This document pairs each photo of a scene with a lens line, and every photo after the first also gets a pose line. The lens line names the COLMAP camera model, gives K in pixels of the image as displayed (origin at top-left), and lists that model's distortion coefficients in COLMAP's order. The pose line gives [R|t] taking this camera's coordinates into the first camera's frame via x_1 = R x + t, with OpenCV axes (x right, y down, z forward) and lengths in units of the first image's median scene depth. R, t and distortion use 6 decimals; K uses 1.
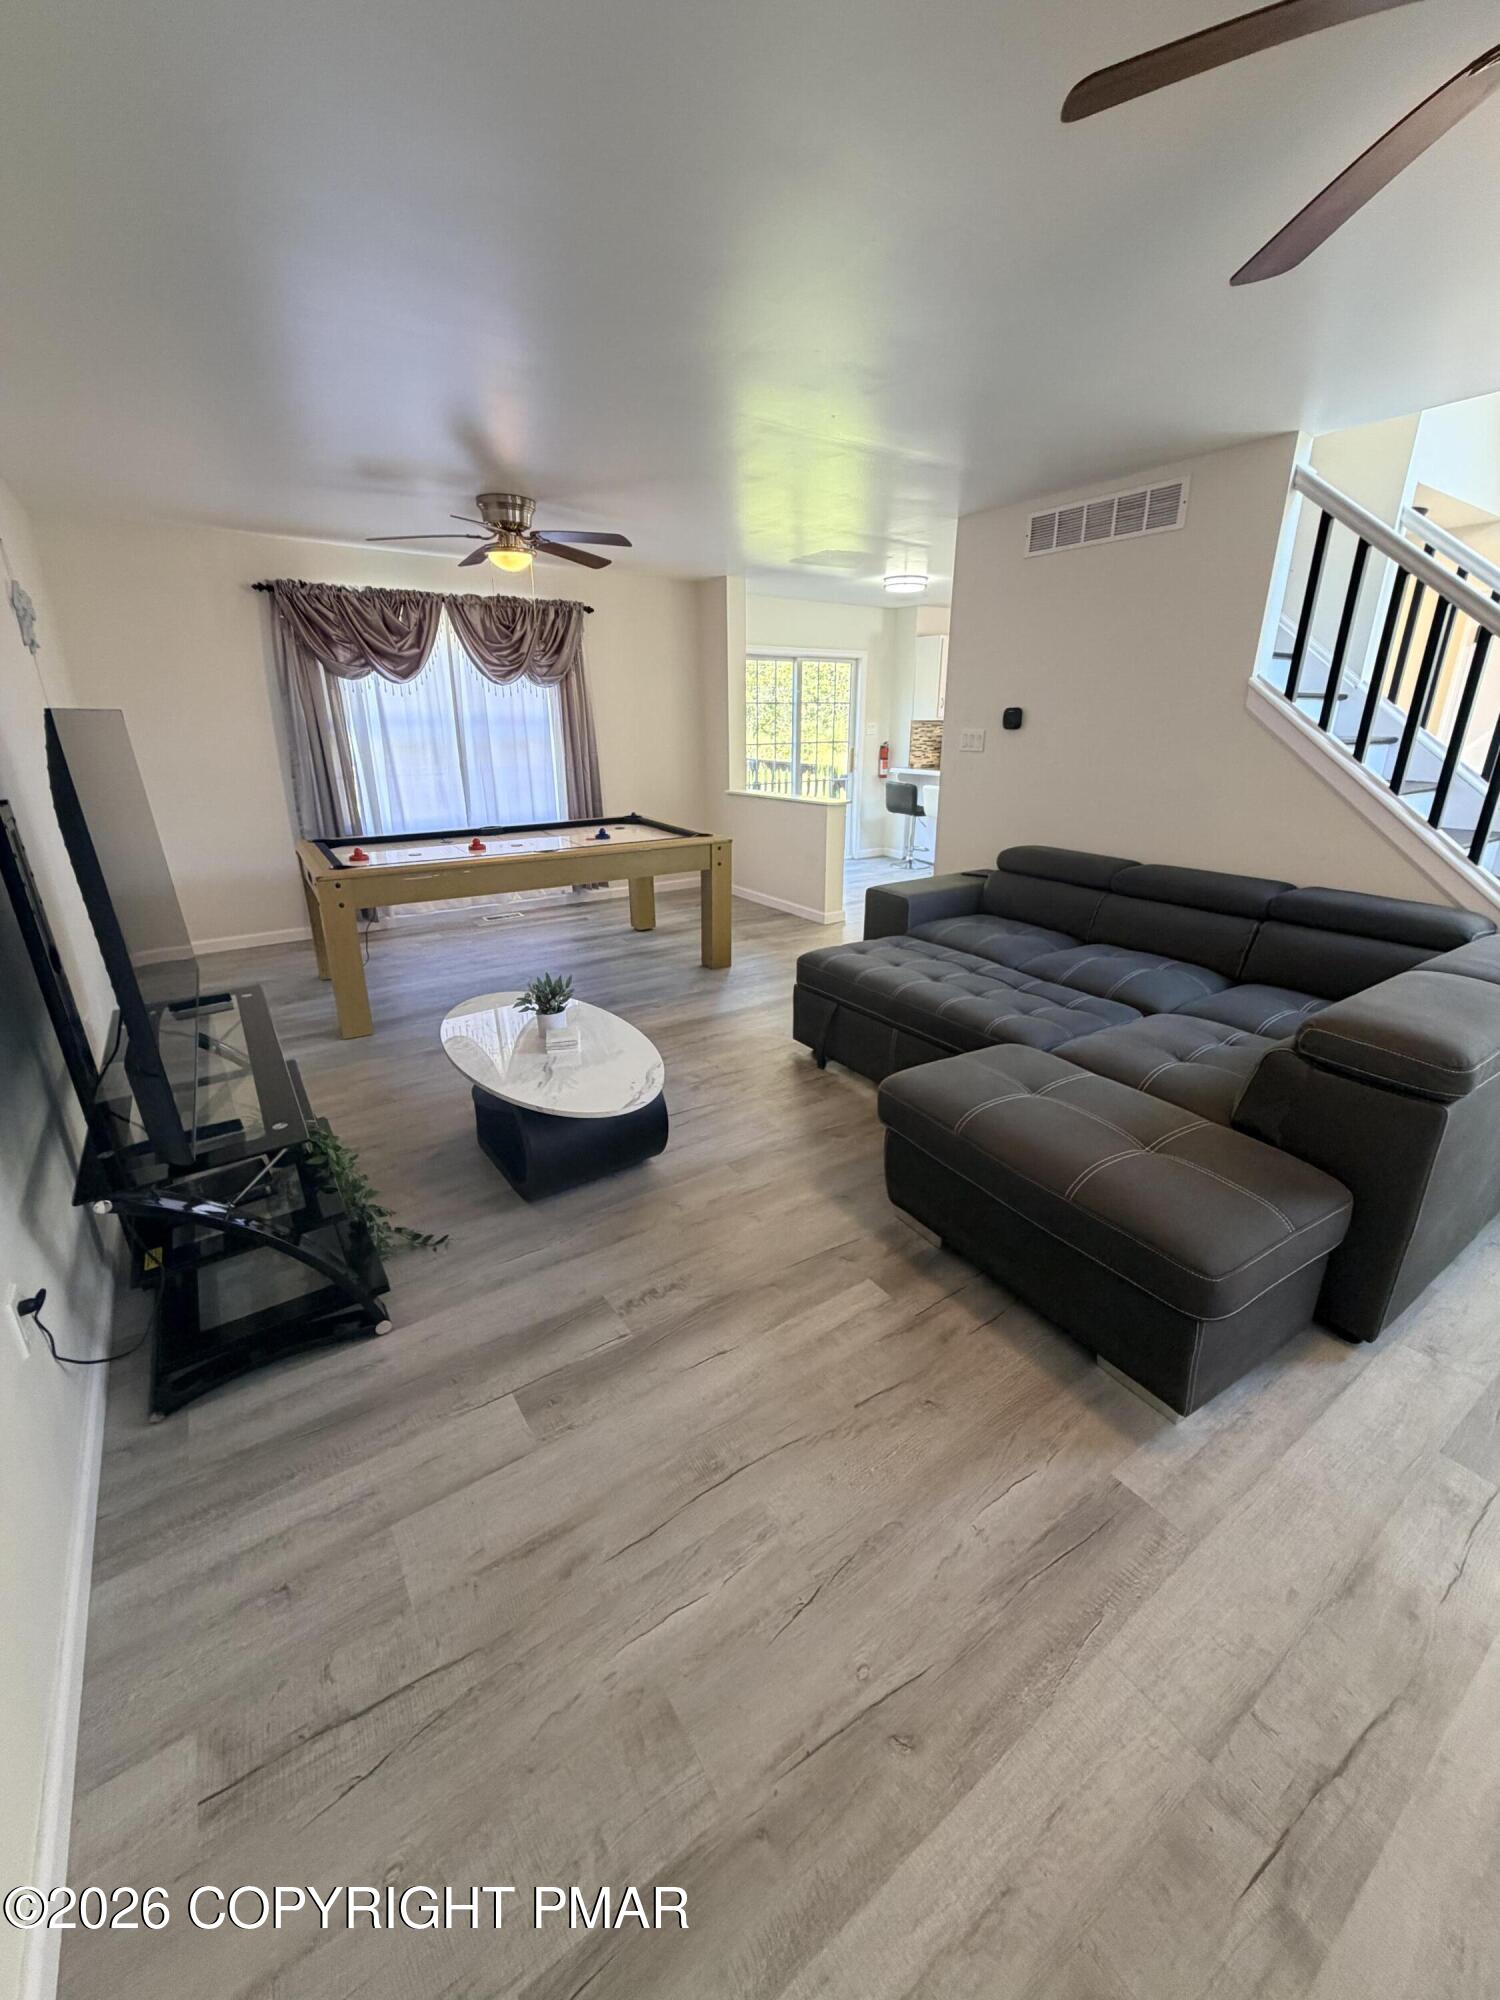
lens RADIAL K [[822.9, 0, 758.2], [0, 822.9, 976.0], [0, 0, 1]] dist [0.002996, 0.000255]
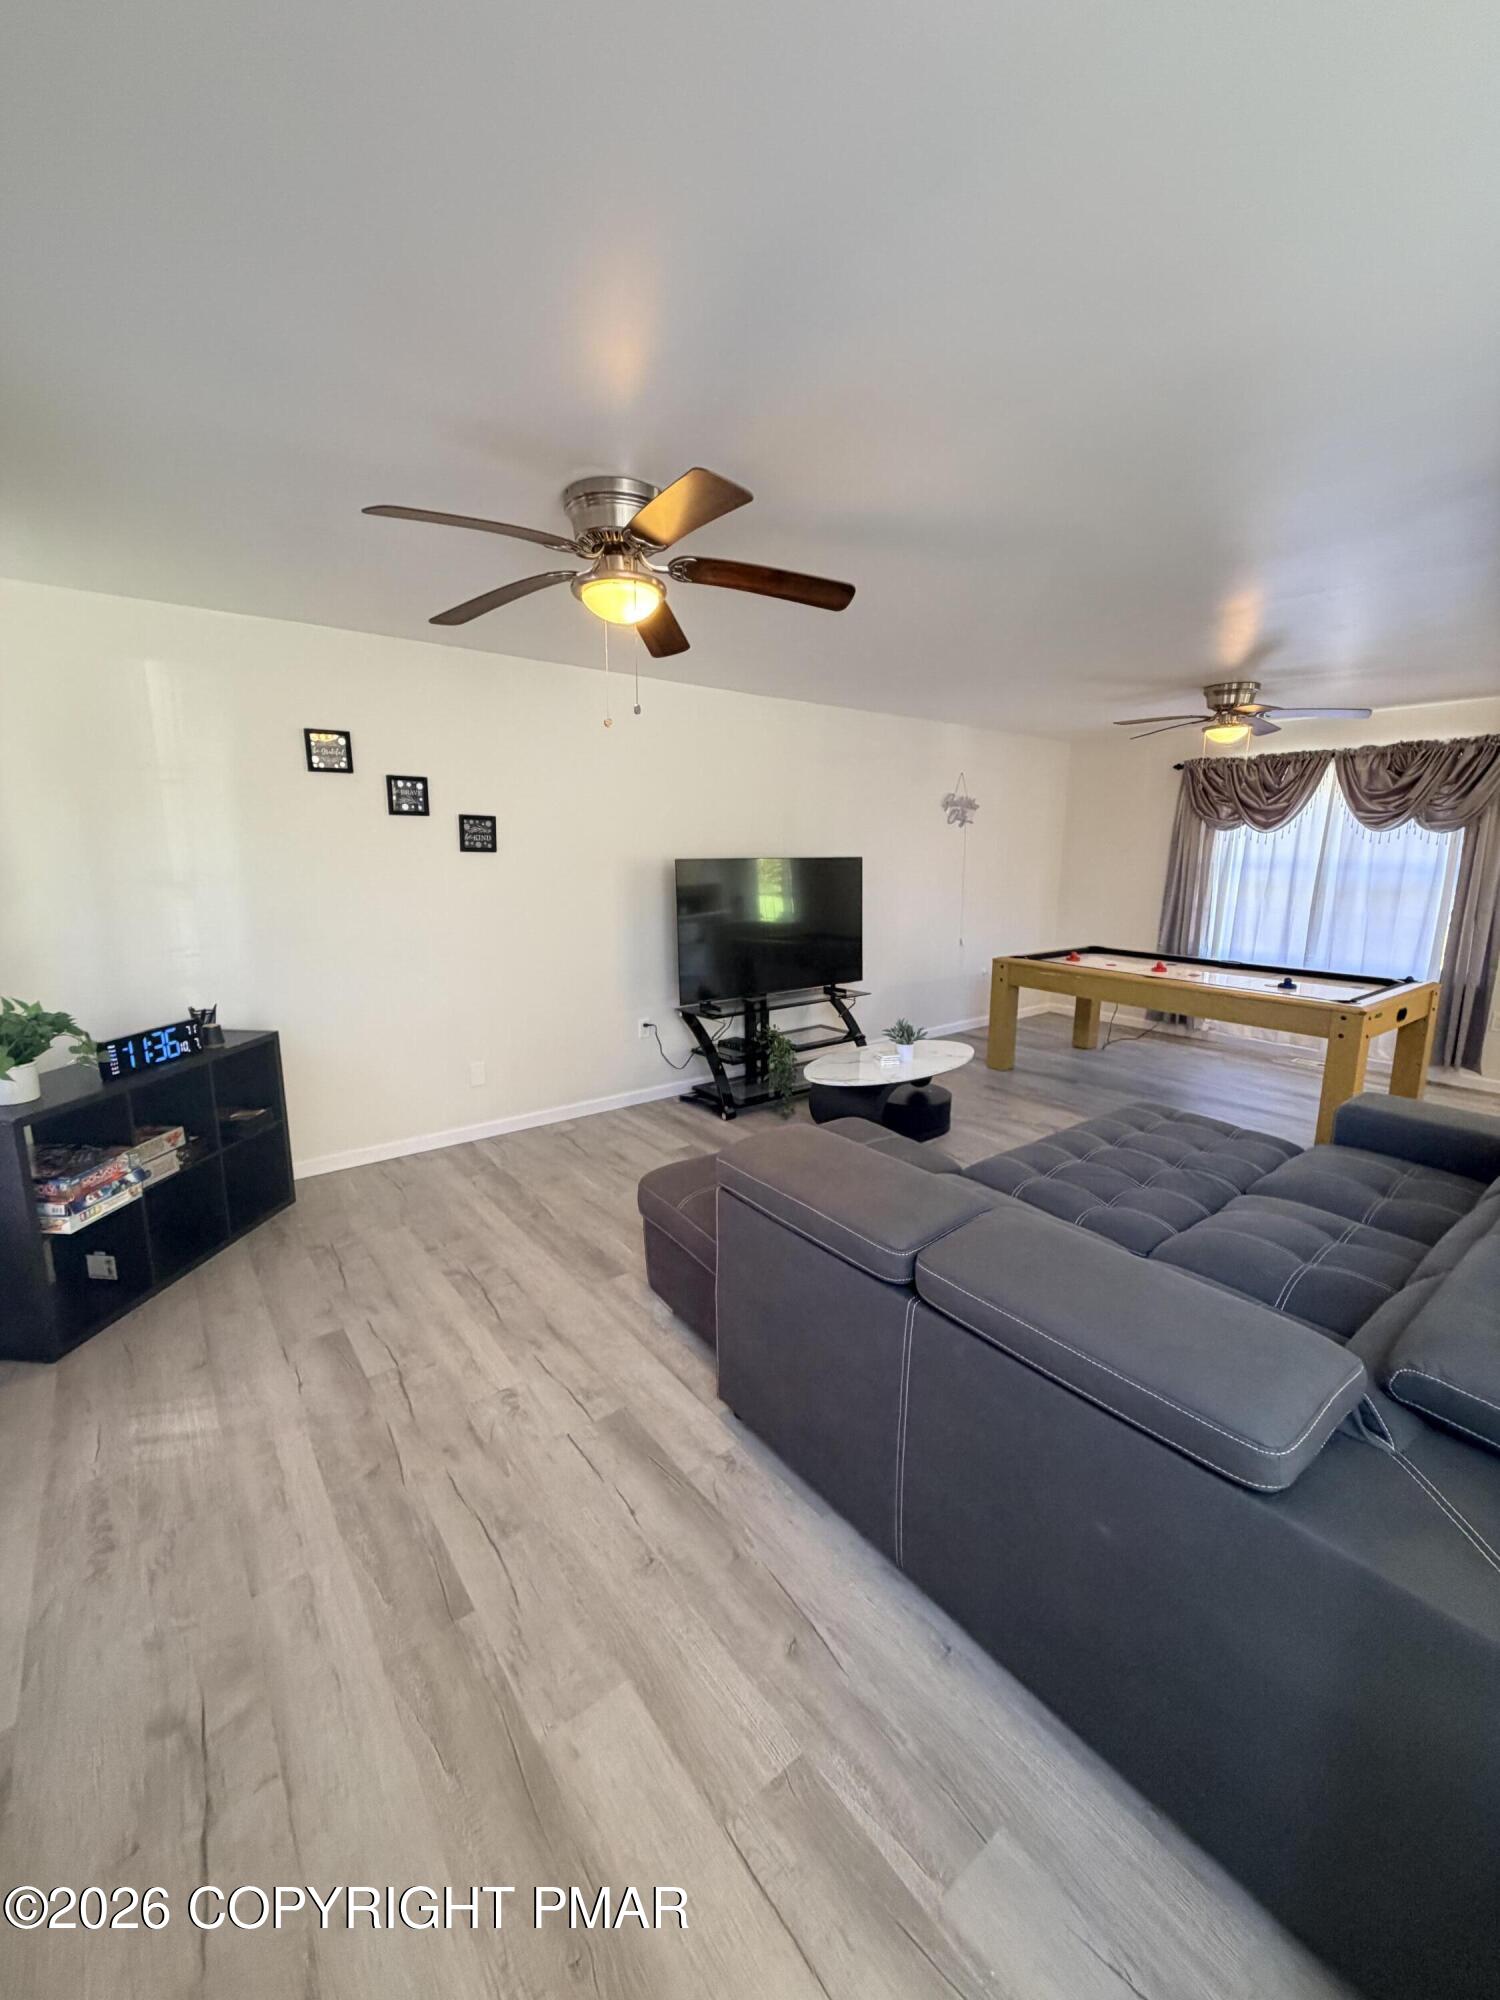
lens RADIAL K [[798.5, 0, 750.0], [0, 798.5, 1000.0], [0, 0, 1]] dist [0.000935, 0.000031]
pose [[0.049676, 0.192148, -0.980108, 0.708990], [-0.305283, 0.937275, 0.168278, -0.119589], [0.950965, 0.290851, 0.105220, 0.305498]]
